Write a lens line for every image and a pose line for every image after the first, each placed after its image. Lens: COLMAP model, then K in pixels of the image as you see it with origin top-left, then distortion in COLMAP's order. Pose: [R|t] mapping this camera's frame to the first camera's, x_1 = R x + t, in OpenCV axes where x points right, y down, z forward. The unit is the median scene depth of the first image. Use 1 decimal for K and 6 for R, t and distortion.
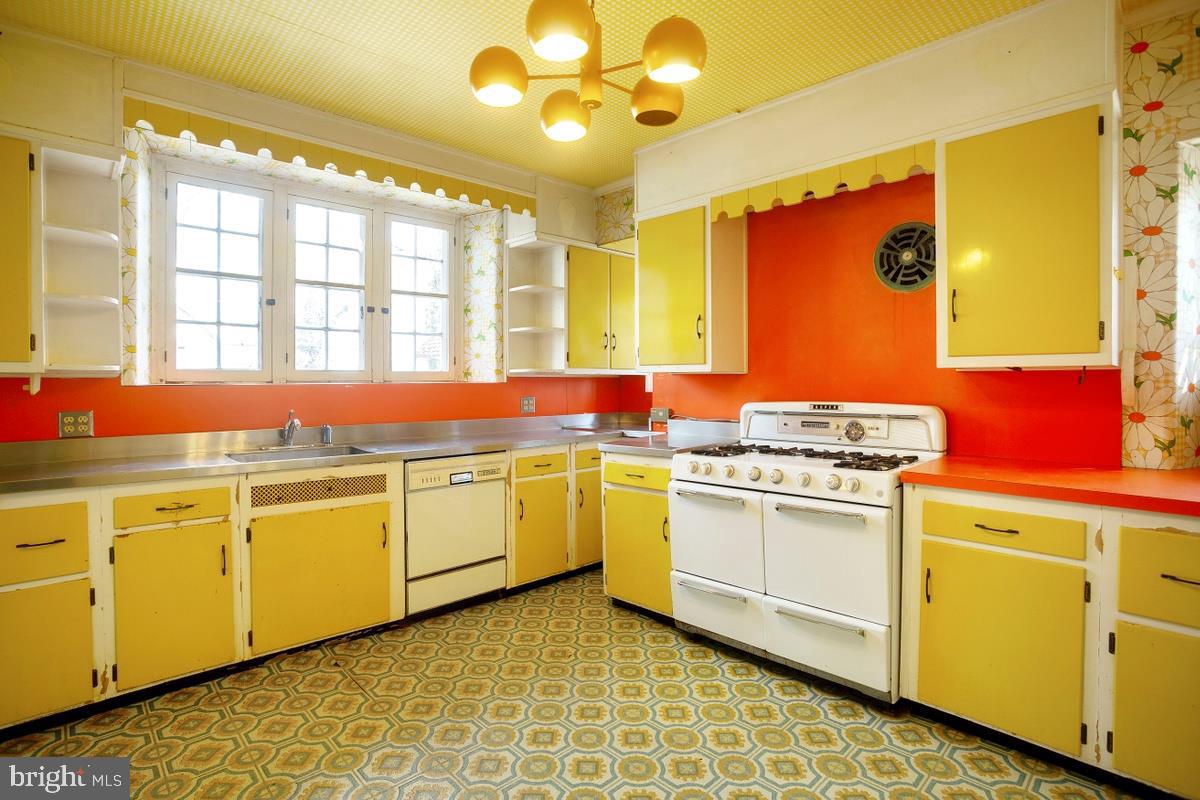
lens RADIAL K [[587.7, 0, 595.1], [0, 587.7, 398.1], [0, 0, 1]] dist [-0.085196, 0.038752]
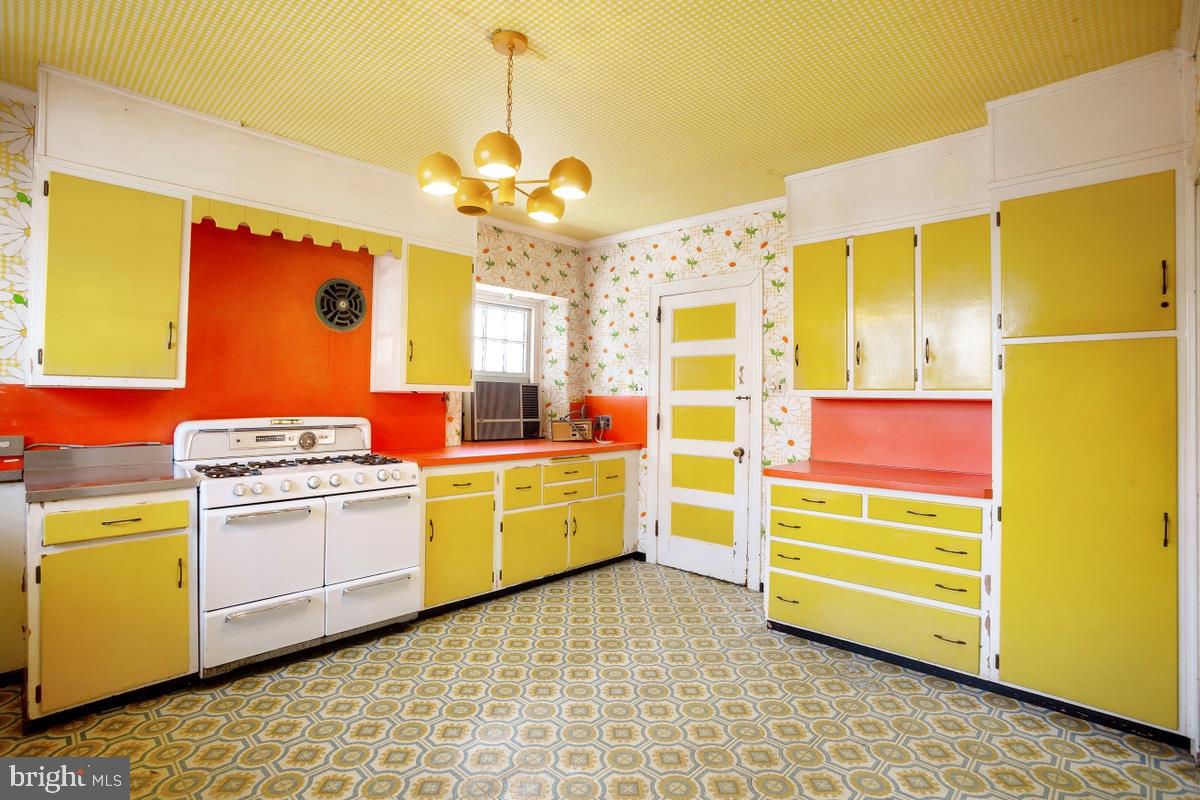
lens RADIAL K [[587.7, 0, 595.1], [0, 587.7, 398.1], [0, 0, 1]] dist [-0.085196, 0.038752]
pose [[-0.048942, 0.000723, 0.998801, -0.829320], [0.015609, 0.999878, 0.000041, -0.023243], [-0.998680, 0.015592, -0.048948, 0.494951]]
